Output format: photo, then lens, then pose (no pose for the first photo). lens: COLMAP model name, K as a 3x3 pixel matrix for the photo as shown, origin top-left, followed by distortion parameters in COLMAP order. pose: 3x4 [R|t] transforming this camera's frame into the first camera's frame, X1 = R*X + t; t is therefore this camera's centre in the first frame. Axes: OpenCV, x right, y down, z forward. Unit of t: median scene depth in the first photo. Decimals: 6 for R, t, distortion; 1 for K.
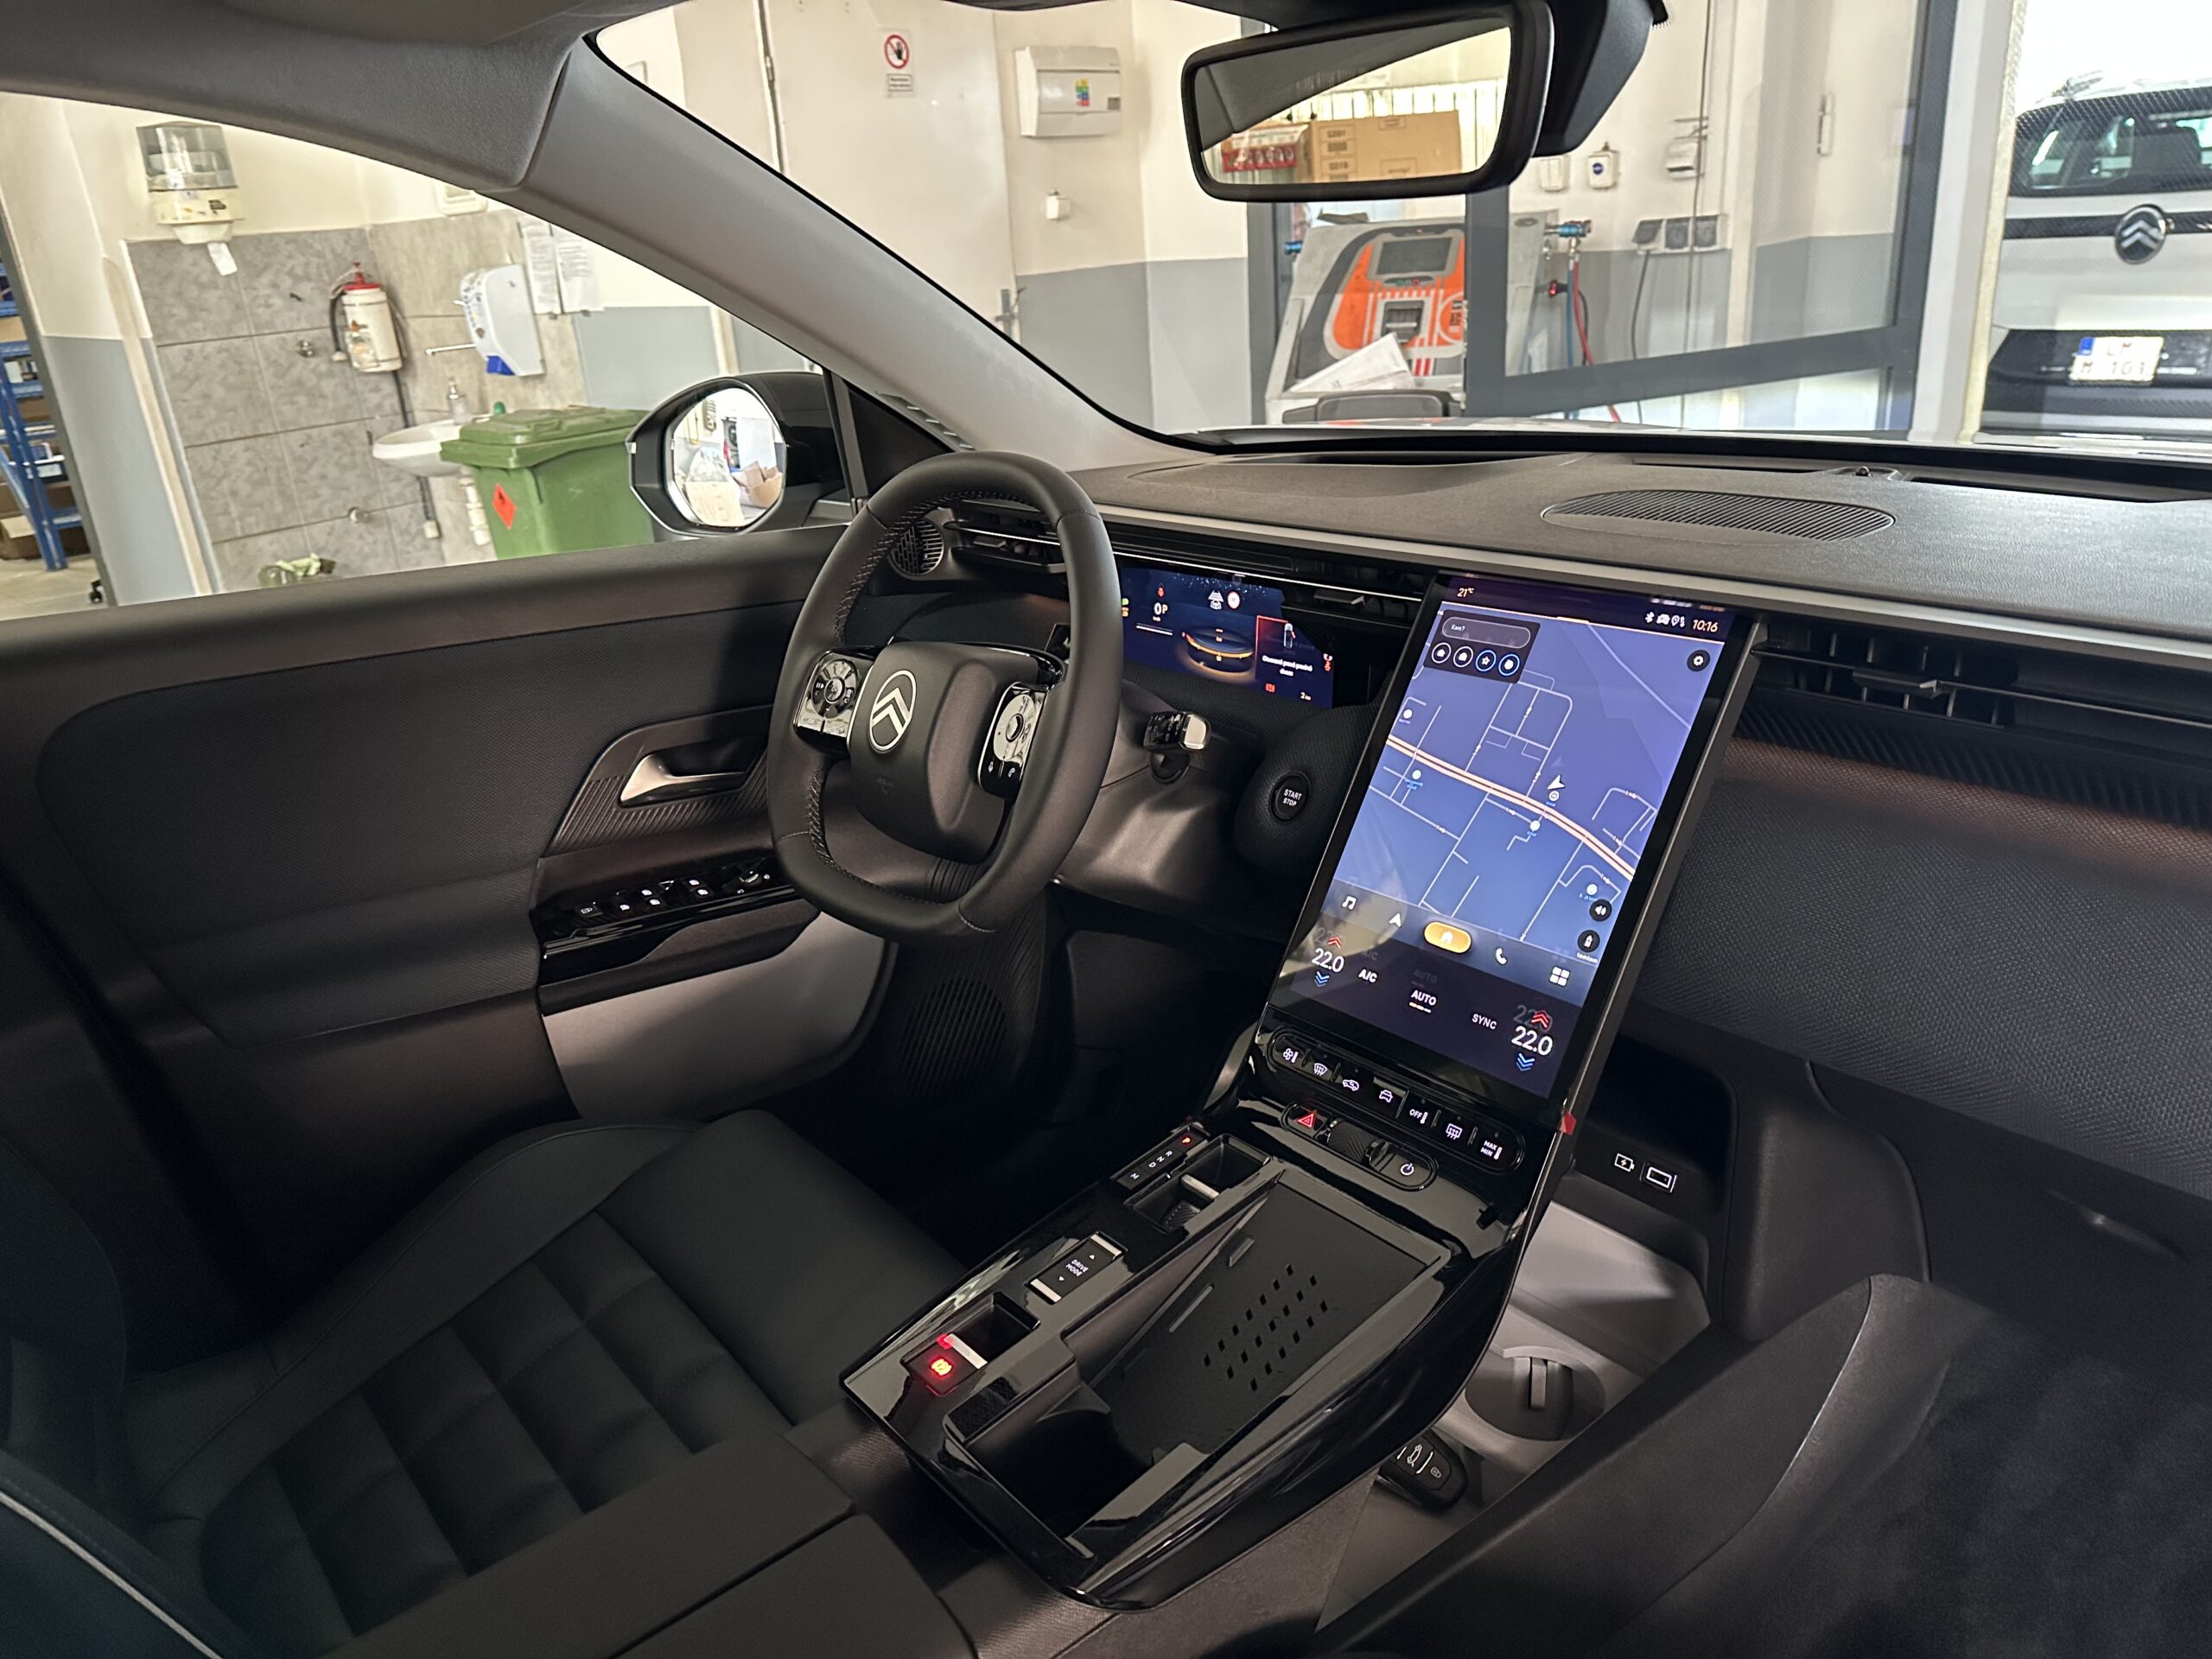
lens RADIAL K [[1522.6, 0, 1106.0], [0, 1522.6, 829.5], [0, 0, 1]] dist [0.024227, -0.023643]
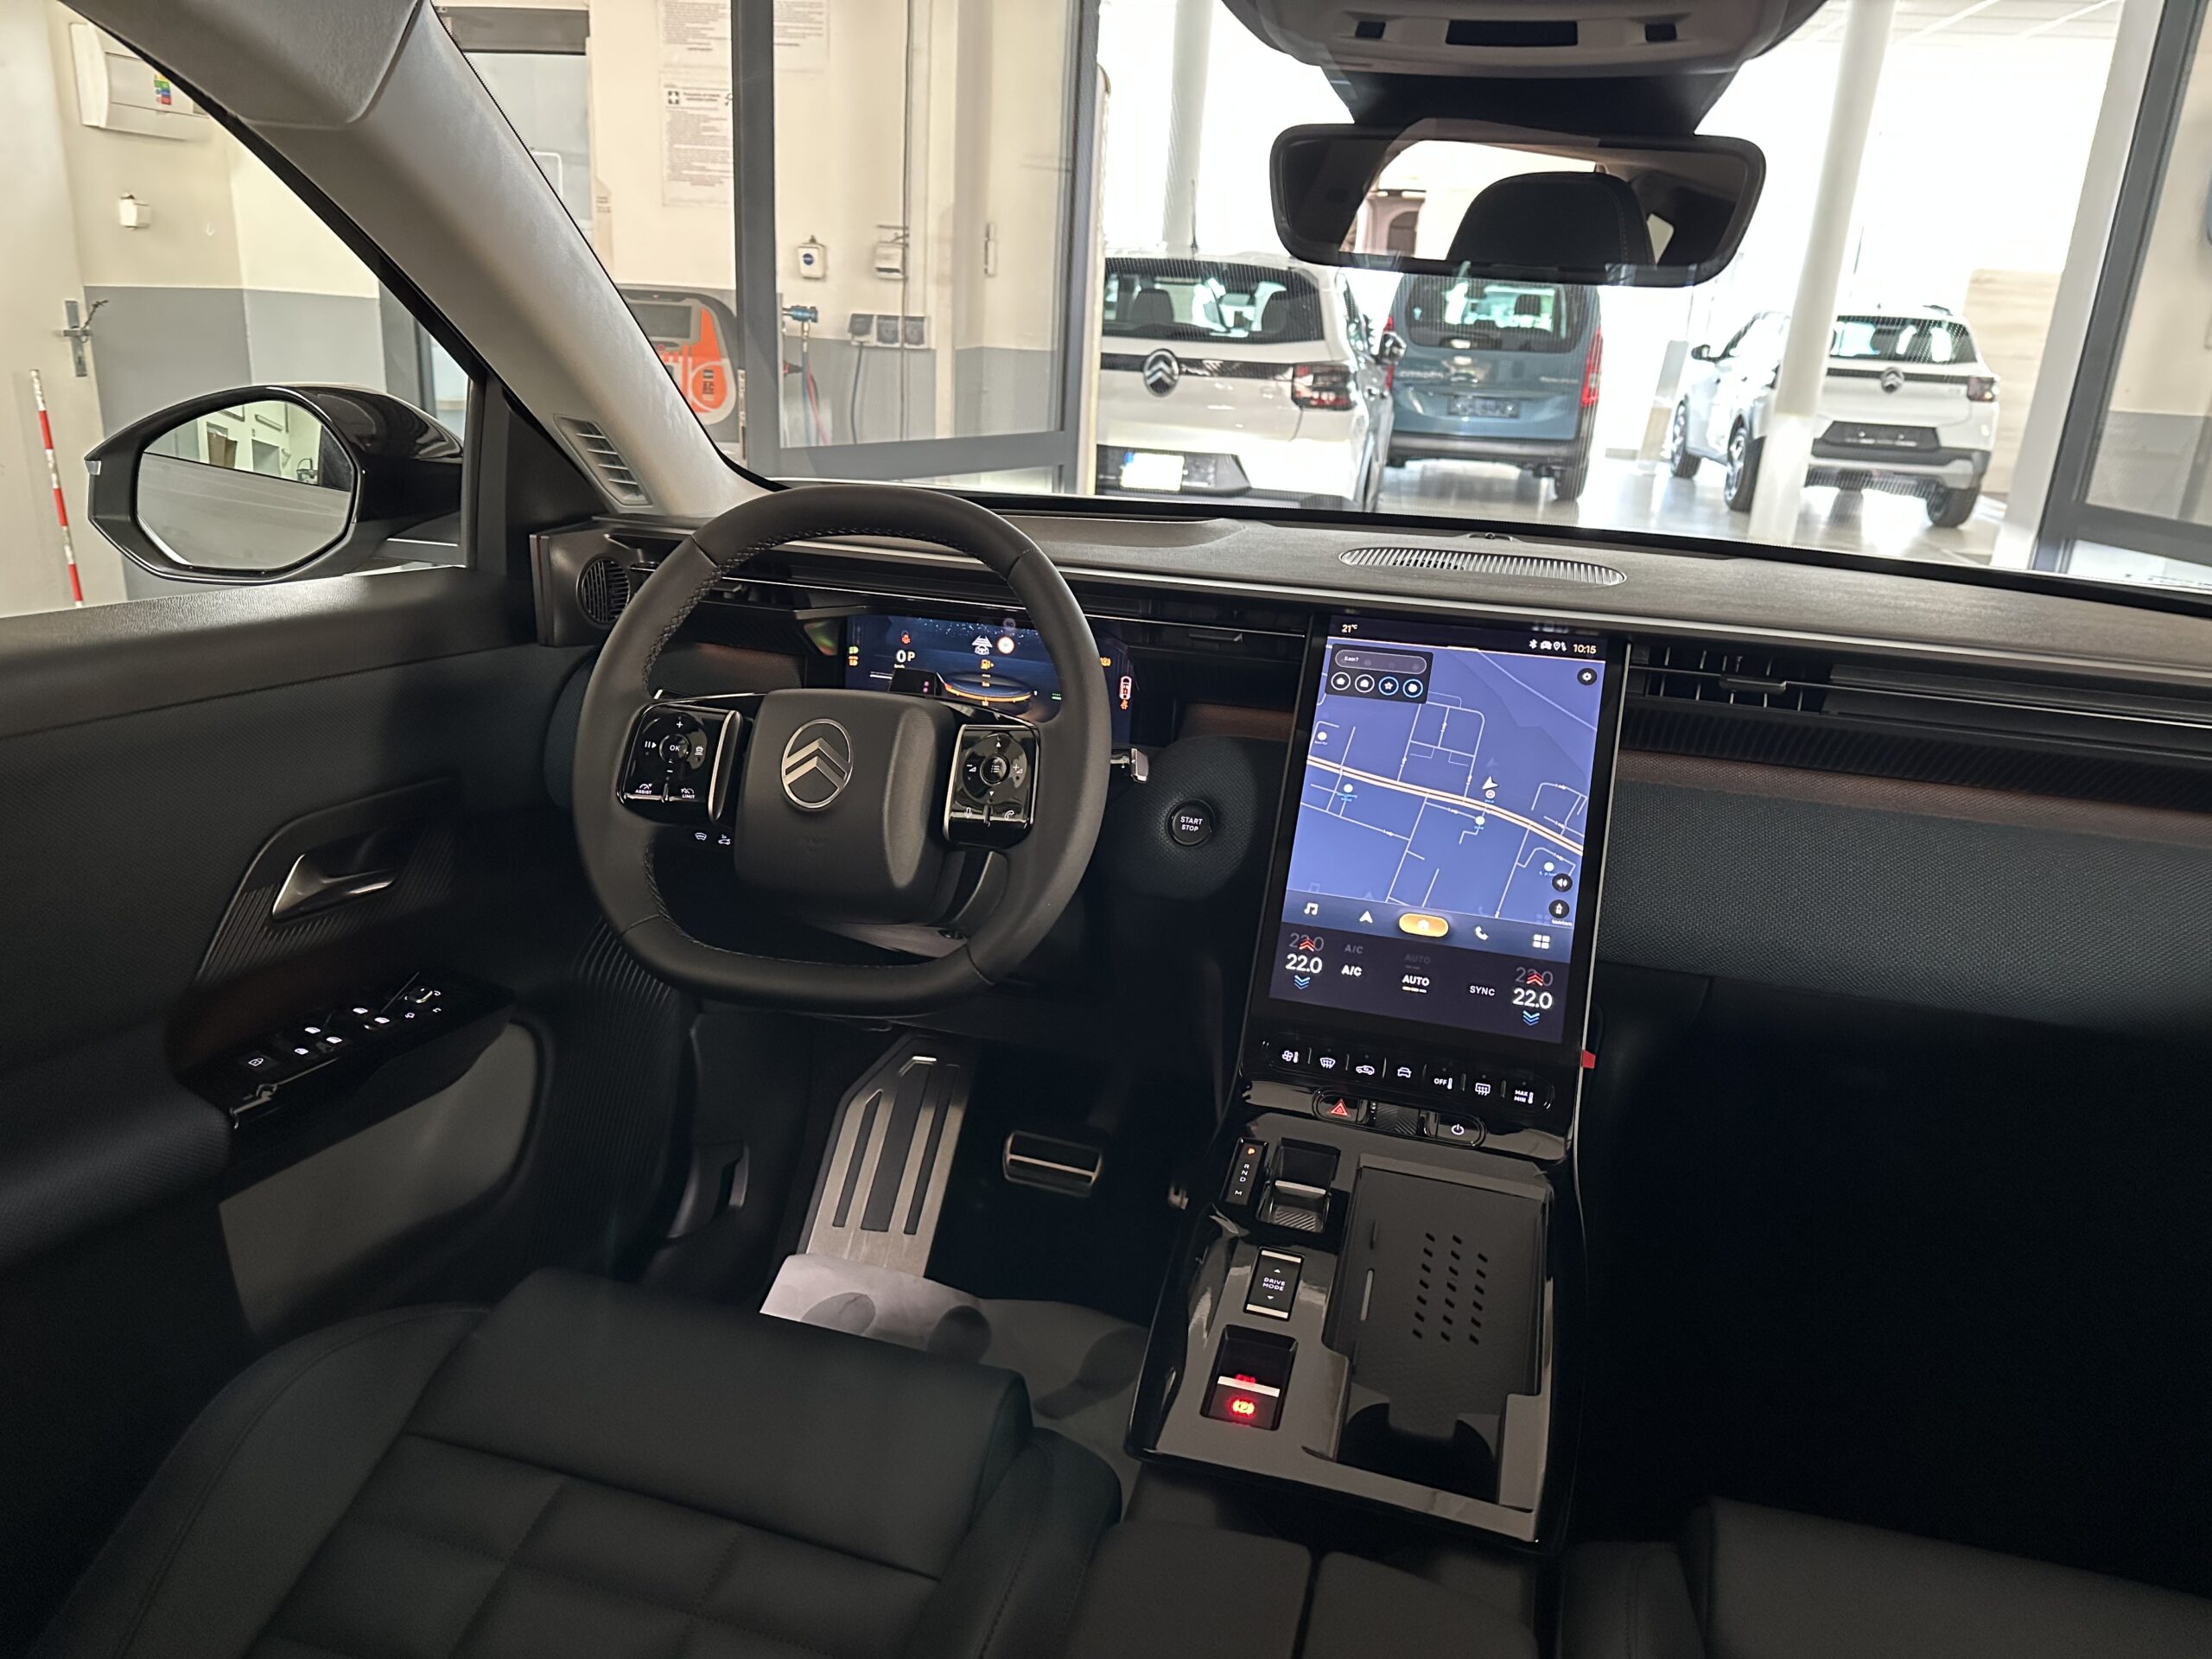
lens RADIAL K [[1526.8, 0, 1106.0], [0, 1526.8, 829.5], [0, 0, 1]] dist [0.082045, -0.105448]
pose [[0.816864, -0.074887, 0.571949, -0.578236], [0.104686, 0.994318, -0.019326, -0.002835], [-0.567252, 0.075662, 0.820061, 0.177244]]
